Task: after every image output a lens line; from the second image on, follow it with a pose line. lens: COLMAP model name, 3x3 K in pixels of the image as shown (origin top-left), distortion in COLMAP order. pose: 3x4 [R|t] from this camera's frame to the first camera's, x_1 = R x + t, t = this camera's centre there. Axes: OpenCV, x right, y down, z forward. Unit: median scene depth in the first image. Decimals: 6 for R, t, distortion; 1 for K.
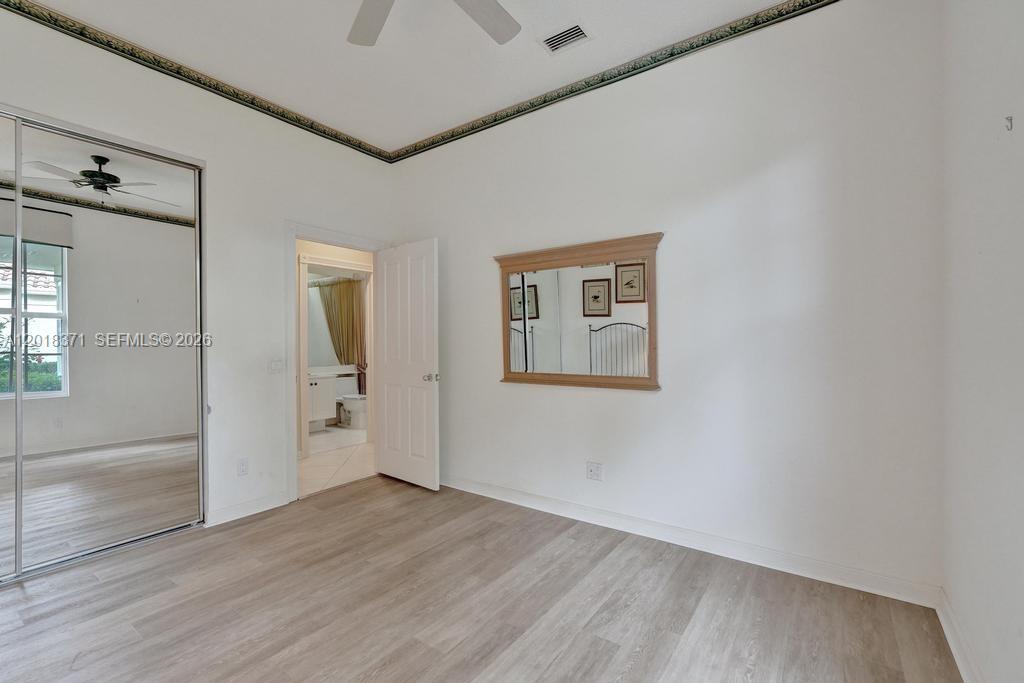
lens RADIAL K [[454.3, 0, 511.5], [0, 454.3, 343.6], [0, 0, 1]] dist [-0.010290, 0.003547]
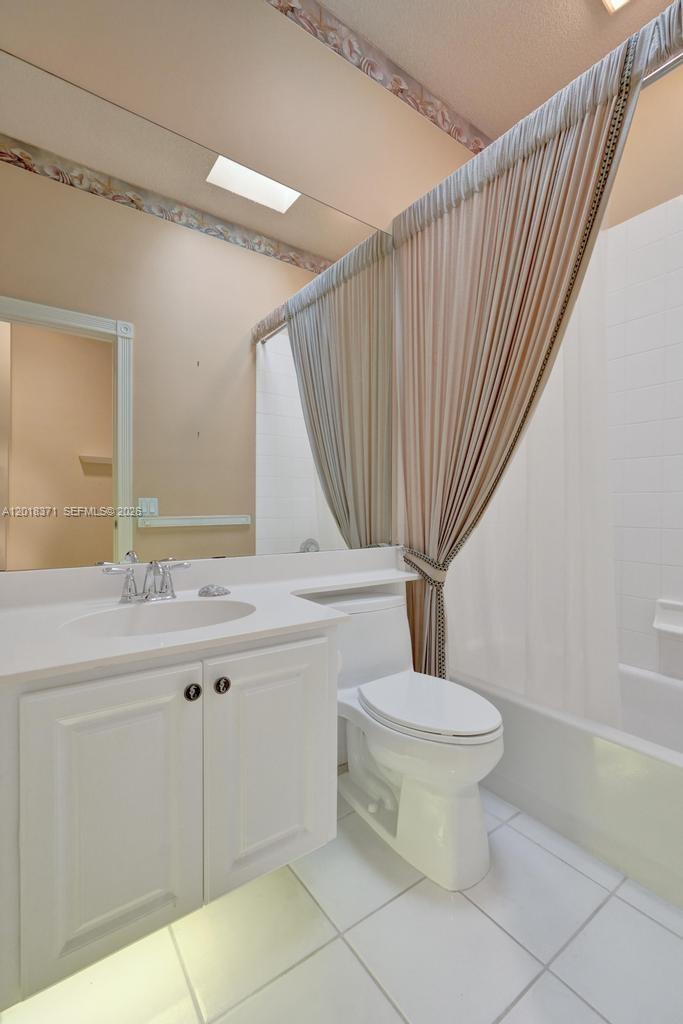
lens RADIAL K [[454.3, 0, 342.9], [0, 454.3, 511.9], [0, 0, 1]] dist [-0.010290, 0.003547]
pose [[0.946268, 0.007474, -0.323298, -0.285480], [-0.006580, 0.999971, 0.003858, 0.023930], [0.323318, -0.001523, 0.946289, 0.722586]]
